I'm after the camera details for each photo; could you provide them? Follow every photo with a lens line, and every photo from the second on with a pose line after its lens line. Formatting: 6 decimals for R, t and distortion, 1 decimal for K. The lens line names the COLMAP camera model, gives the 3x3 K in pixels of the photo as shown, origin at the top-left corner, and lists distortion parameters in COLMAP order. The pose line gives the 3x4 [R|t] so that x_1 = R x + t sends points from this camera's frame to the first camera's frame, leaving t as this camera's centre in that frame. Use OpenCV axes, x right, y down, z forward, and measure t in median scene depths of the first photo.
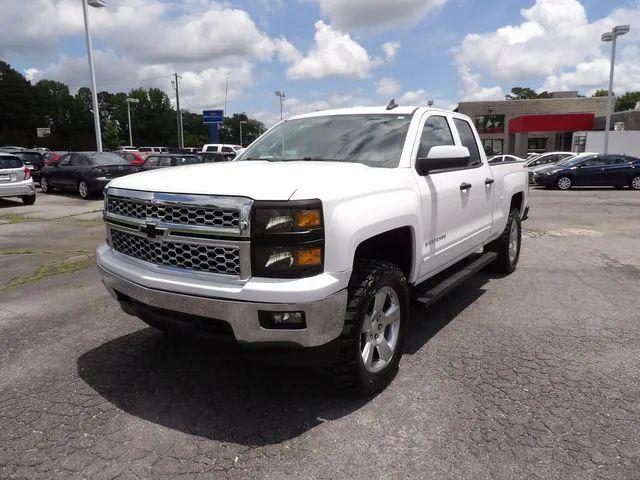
lens RADIAL K [[449.8, 0, 321.9], [0, 449.8, 235.4], [0, 0, 1]] dist [-0.003369, 0.007110]
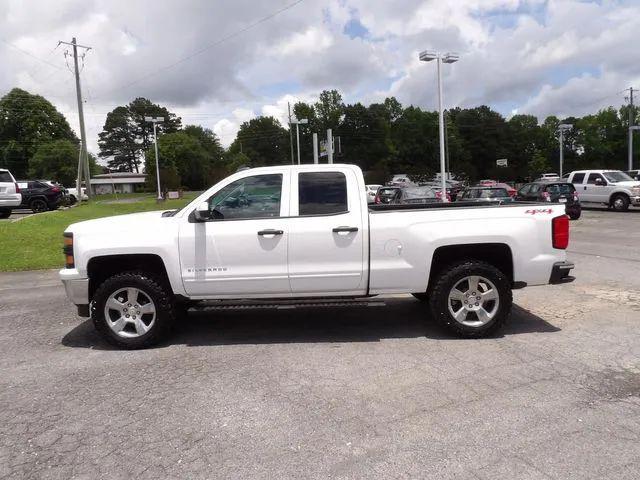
lens RADIAL K [[449.8, 0, 321.9], [0, 449.8, 235.4], [0, 0, 1]] dist [-0.003369, 0.007110]
pose [[0.566801, 0.064214, -0.821349, 1.621042], [-0.110085, 0.993921, 0.001738, -0.135239], [0.816467, 0.089433, 0.570424, 0.516194]]
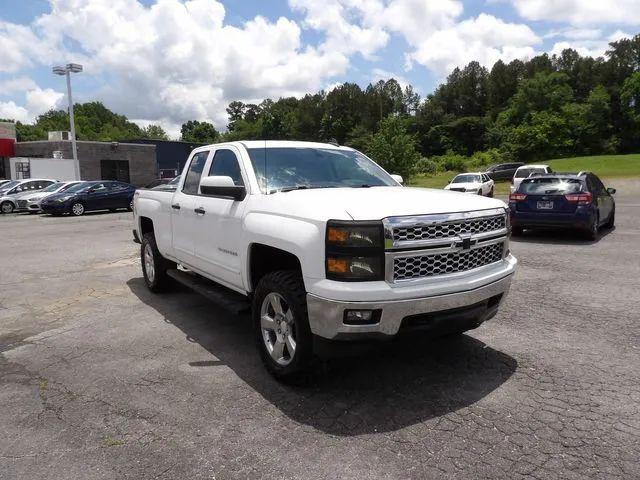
lens RADIAL K [[450.5, 0, 320.0], [0, 450.5, 240.0], [0, 0, 1]] dist [0.000901, 0.002976]
pose [[0.352987, -0.129187, 0.926667, -1.259169], [0.173416, 0.982294, 0.070884, -0.133764], [-0.919417, 0.135678, 0.369140, 0.694489]]
